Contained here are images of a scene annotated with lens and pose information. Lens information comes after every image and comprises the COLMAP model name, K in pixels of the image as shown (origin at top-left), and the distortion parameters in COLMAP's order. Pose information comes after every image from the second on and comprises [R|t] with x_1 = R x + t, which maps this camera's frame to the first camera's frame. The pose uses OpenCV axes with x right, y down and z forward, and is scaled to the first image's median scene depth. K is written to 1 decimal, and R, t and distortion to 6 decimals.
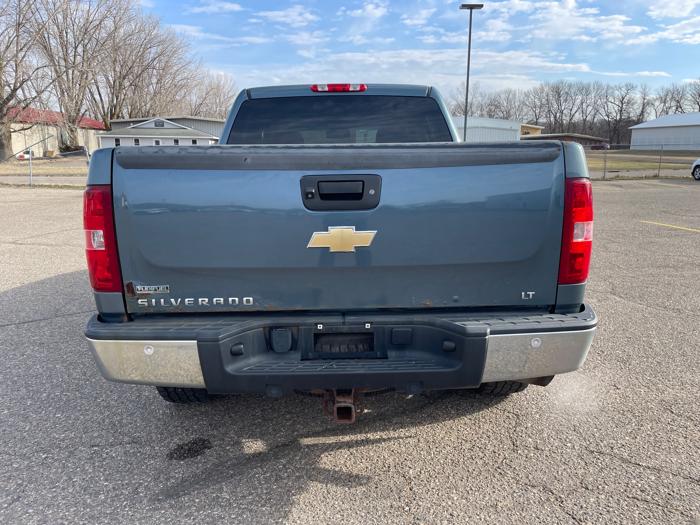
lens RADIAL K [[528.0, 0, 351.0], [0, 528.0, 266.6], [0, 0, 1]] dist [0.084534, -0.107481]
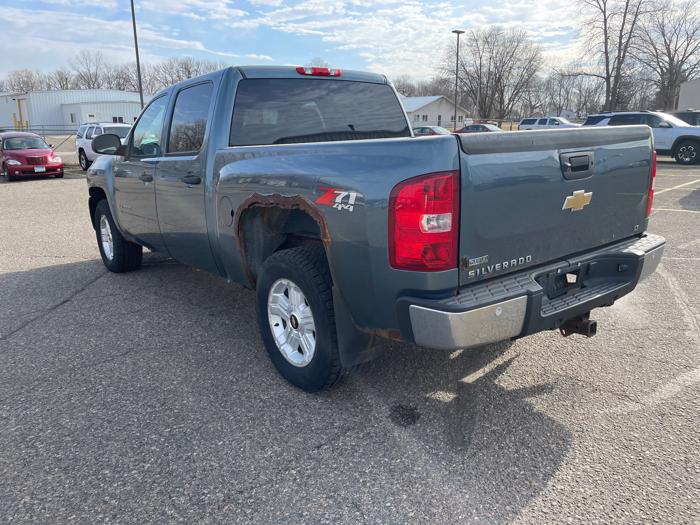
lens RADIAL K [[532.3, 0, 350.0], [0, 532.3, 262.5], [0, 0, 1]] dist [0.093816, -0.112969]
pose [[0.795470, -0.154507, 0.585965, -0.917786], [0.135628, 0.987814, 0.076347, -0.056534], [-0.590620, 0.018741, 0.806732, 0.176817]]
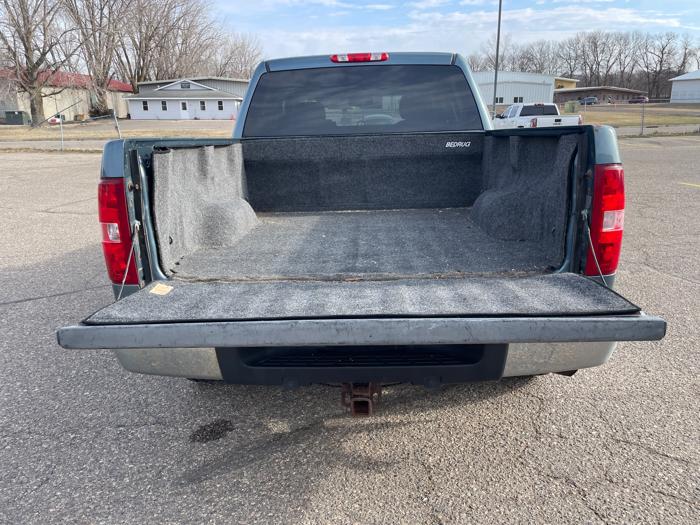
lens RADIAL K [[527.9, 0, 350.0], [0, 527.9, 257.8], [0, 0, 1]] dist [0.084387, -0.108346]
pose [[0.998597, -0.002760, -0.052886, 0.014091], [0.005859, 0.998268, 0.058543, -0.042390], [0.052633, -0.058771, 0.996883, 0.020582]]
